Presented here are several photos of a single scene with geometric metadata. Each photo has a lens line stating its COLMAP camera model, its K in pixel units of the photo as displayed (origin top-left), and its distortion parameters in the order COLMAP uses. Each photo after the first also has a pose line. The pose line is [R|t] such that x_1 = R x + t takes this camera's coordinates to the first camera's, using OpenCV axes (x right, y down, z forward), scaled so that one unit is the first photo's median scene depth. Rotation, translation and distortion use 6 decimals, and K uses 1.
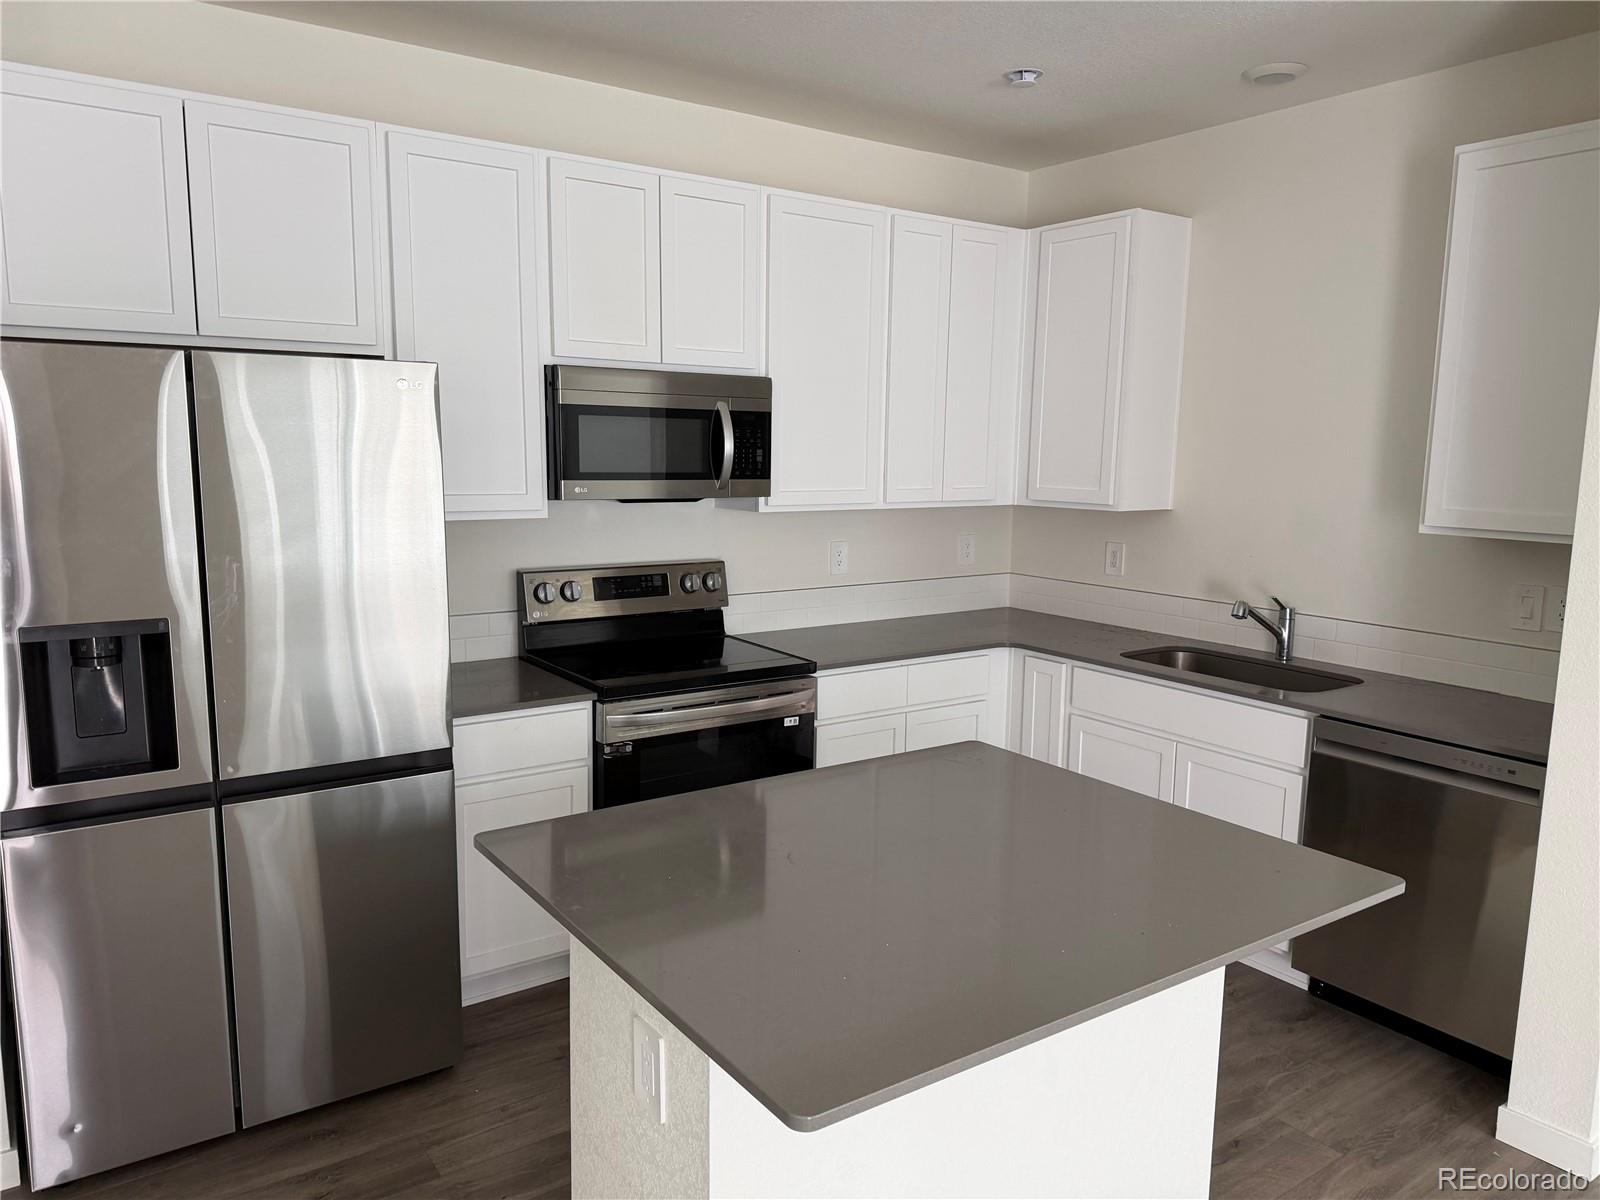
lens RADIAL K [[1123.0, 0, 775.6], [0, 1123.0, 598.9], [0, 0, 1]] dist [0.053826, -0.079268]
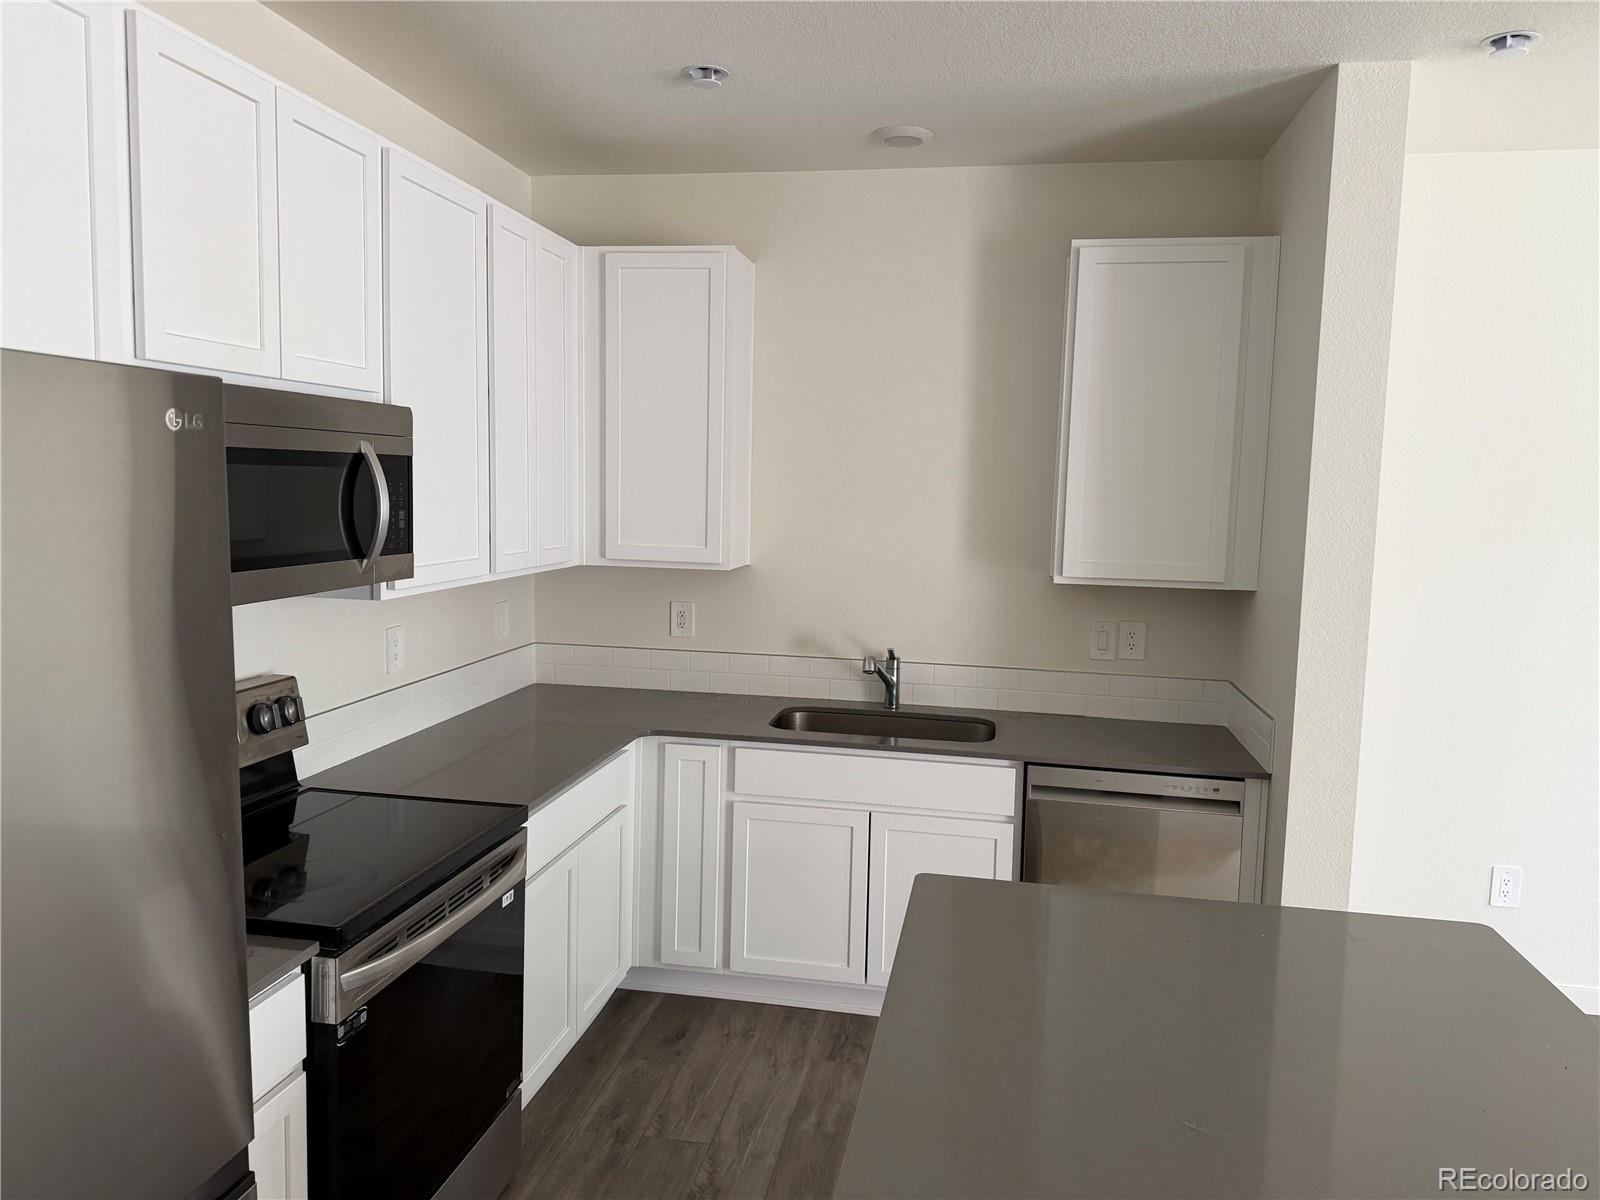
lens RADIAL K [[1103.5, 0, 805.3], [0, 1103.5, 582.6], [0, 0, 1]] dist [0.137267, -0.222471]
pose [[0.700951, -0.059028, 0.710763, -0.315677], [0.084892, 0.996390, -0.000971, -0.065387], [-0.708139, 0.061019, 0.703431, 0.339151]]
